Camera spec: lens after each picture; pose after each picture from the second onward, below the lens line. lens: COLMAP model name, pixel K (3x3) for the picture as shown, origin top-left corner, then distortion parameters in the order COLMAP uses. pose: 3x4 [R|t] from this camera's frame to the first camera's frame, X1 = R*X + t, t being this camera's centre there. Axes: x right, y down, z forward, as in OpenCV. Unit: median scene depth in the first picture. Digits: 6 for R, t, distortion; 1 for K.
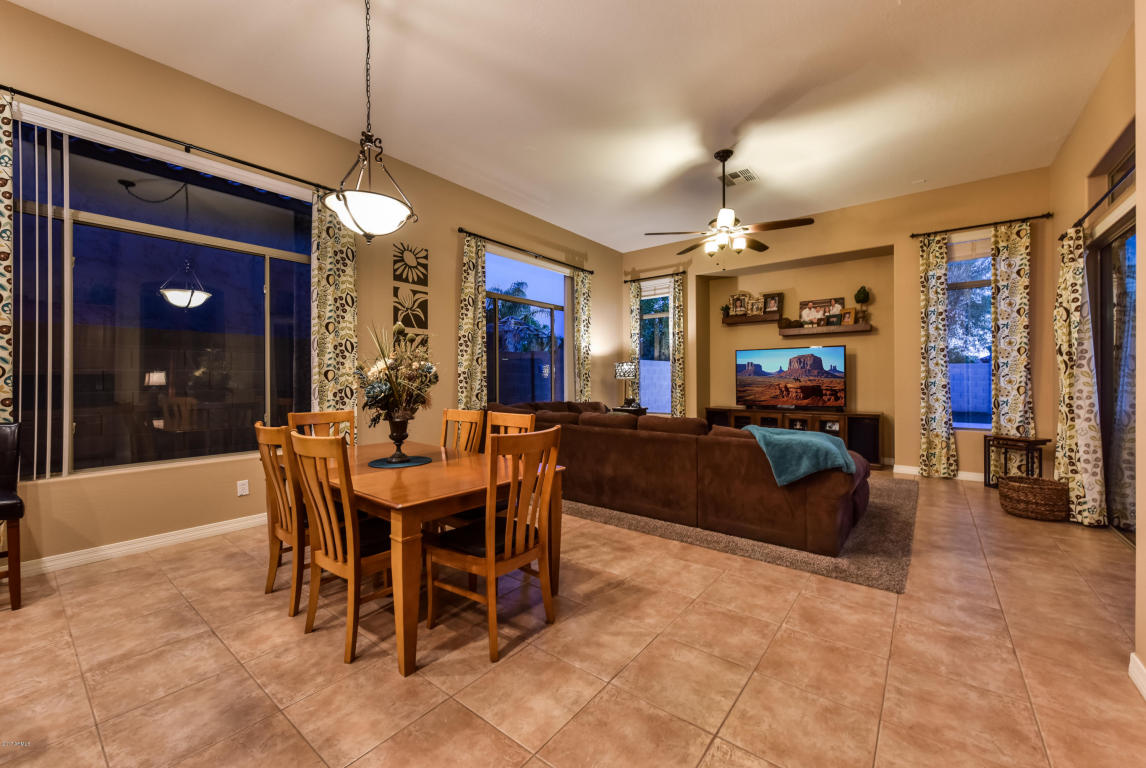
lens RADIAL K [[453.6, 0, 571.1], [0, 453.6, 376.9], [0, 0, 1]] dist [0.006918, -0.003829]
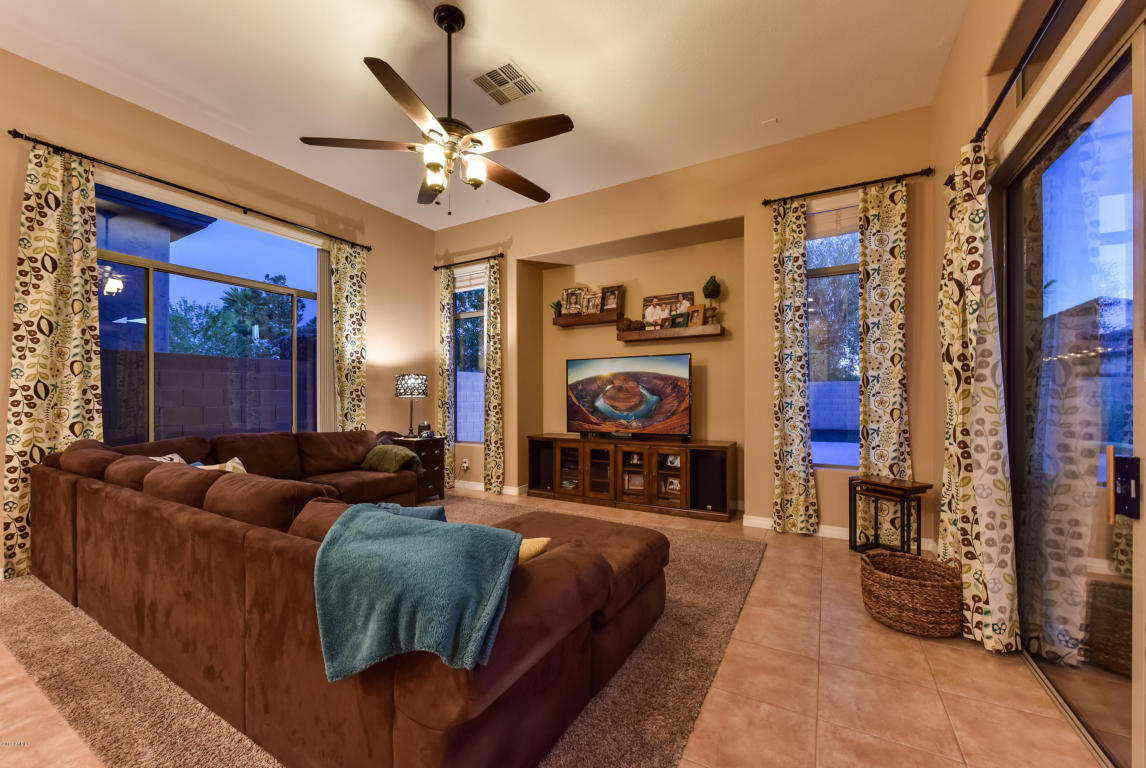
lens RADIAL K [[451.5, 0, 569.8], [0, 451.5, 394.1], [0, 0, 1]] dist [0.007227, -0.004697]
pose [[0.988969, 0.001056, 0.148122, 0.363125], [-0.001098, 0.999999, 0.000203, -0.002295], [-0.148122, -0.000364, 0.988969, 0.357128]]
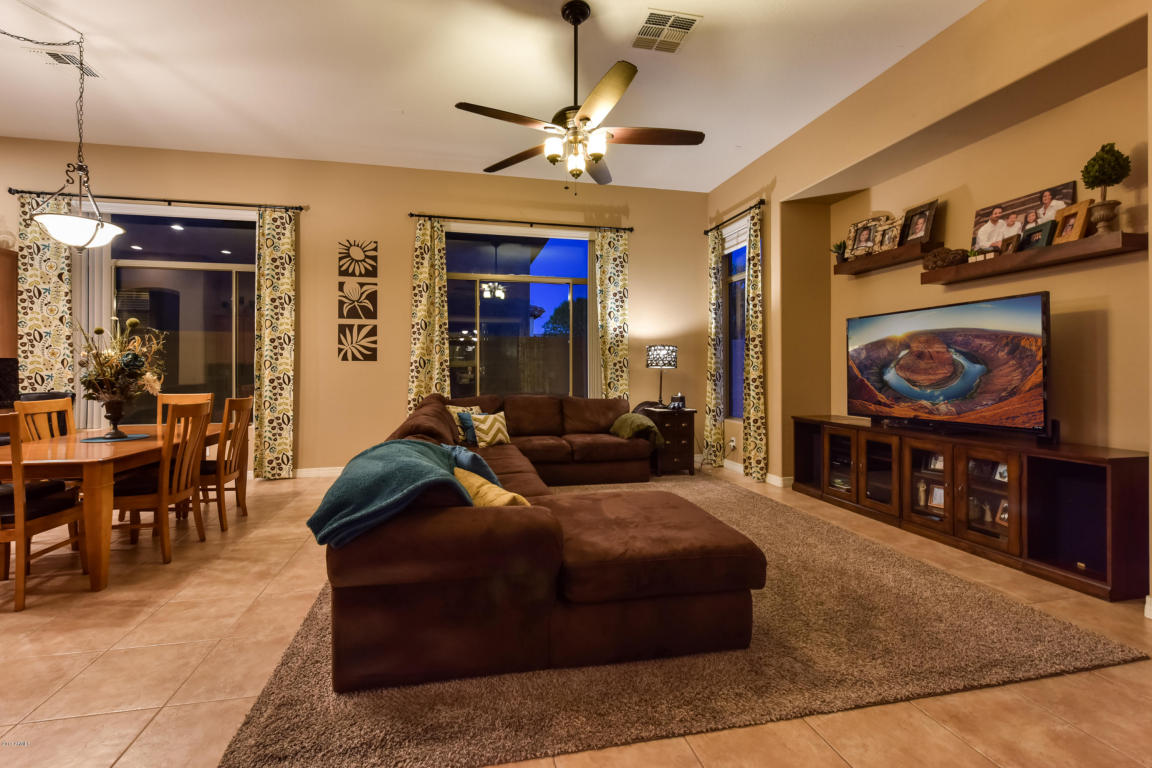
lens RADIAL K [[479.8, 0, 546.8], [0, 479.8, 368.1], [0, 0, 1]] dist [-0.001159, -0.000483]
pose [[0.760080, -0.000515, -0.649830, 0.662845], [0.000149, 1.000000, -0.000618, 0.005506], [0.649830, 0.000373, 0.760080, 0.420503]]
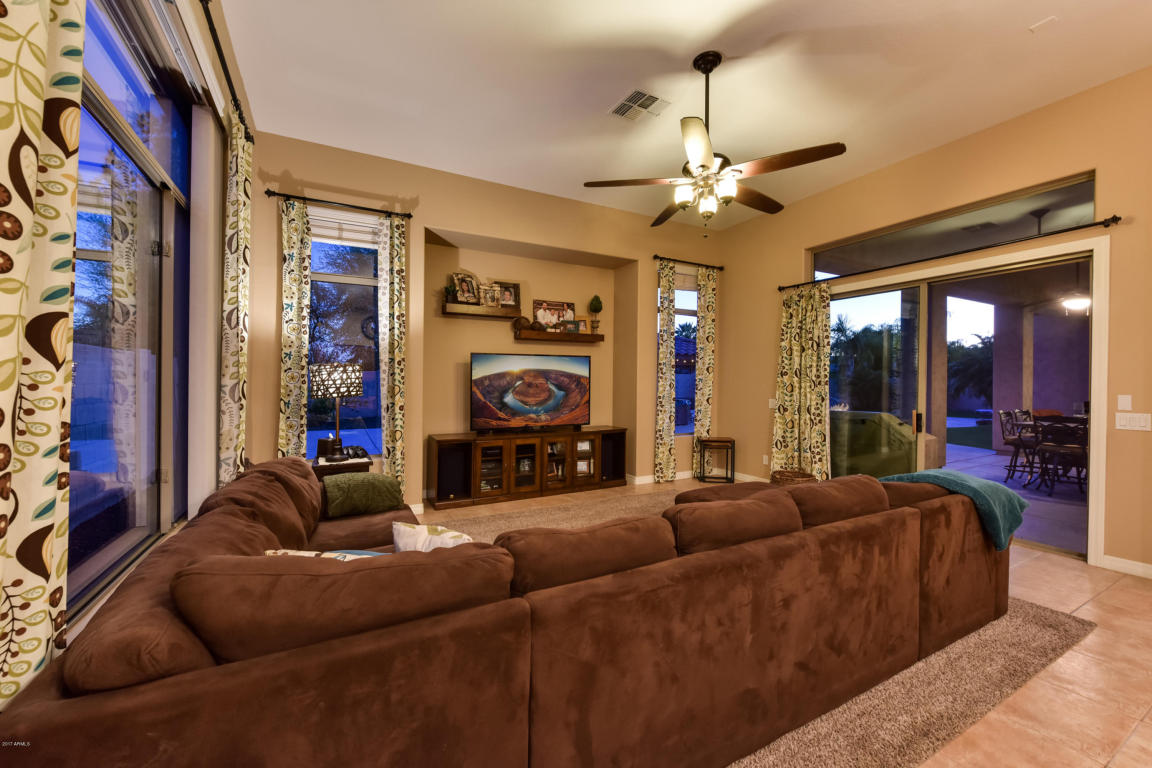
lens RADIAL K [[456.2, 0, 589.2], [0, 456.2, 378.1], [0, 0, 1]] dist [-0.002205, -0.000362]
pose [[0.376646, 0.010413, 0.926299, -0.306380], [-0.005120, 0.999945, -0.009159, -0.020709], [-0.926343, -0.001293, 0.376678, 0.806800]]
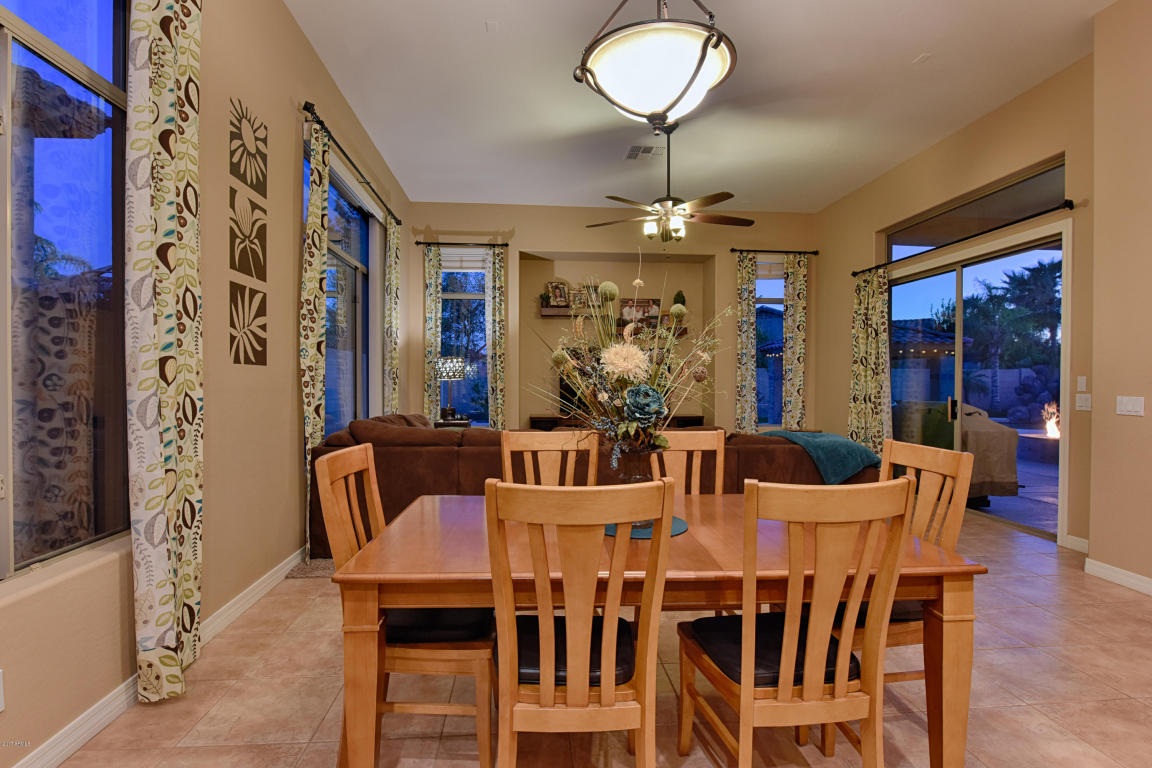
lens RADIAL K [[574.9, 0, 578.0], [0, 574.9, 387.4], [0, 0, 1]] dist [-0.002453, -0.000910]
pose [[0.724895, -0.003043, 0.688853, -0.498932], [-0.007558, 0.999895, 0.012370, 0.002913], [-0.688818, -0.014173, 0.724796, 0.280554]]
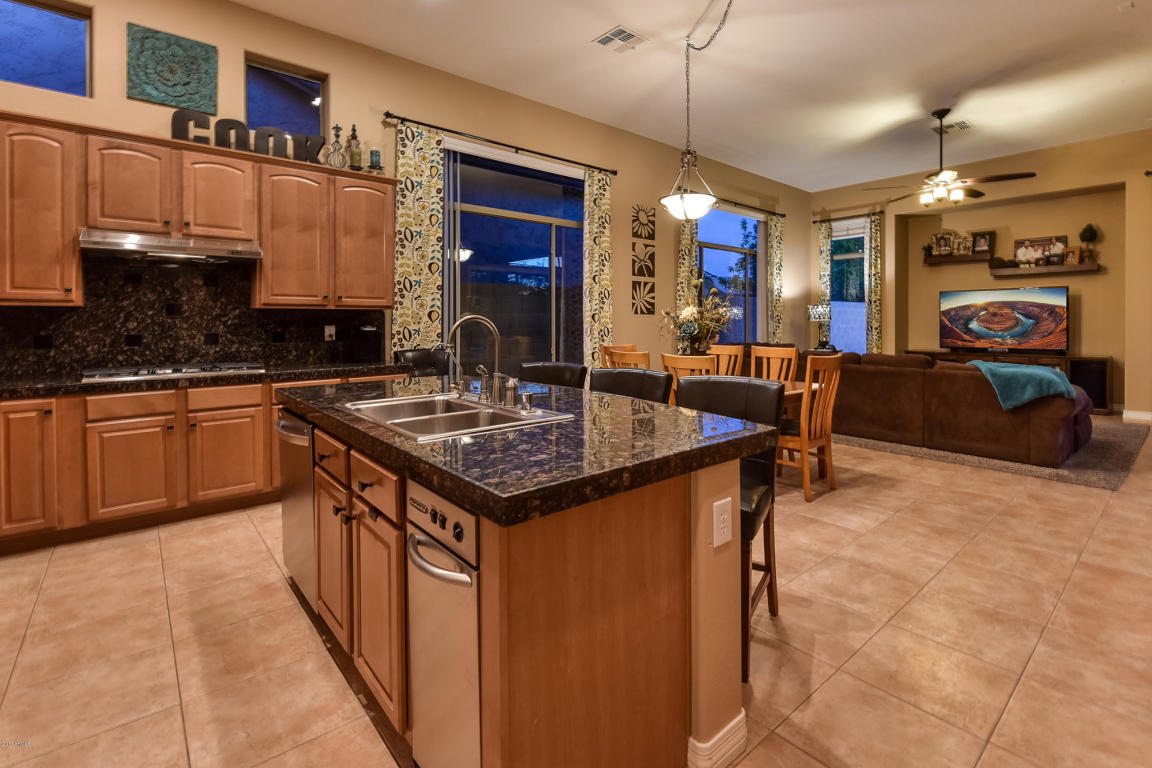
lens RADIAL K [[535.8, 0, 599.0], [0, 535.8, 324.1], [0, 0, 1]] dist [-0.000603, -0.001098]
pose [[0.984366, 0.002155, -0.176123, -0.212114], [-0.000482, 0.999954, 0.009541, 0.000170], [0.176136, -0.009306, 0.984322, -0.353525]]
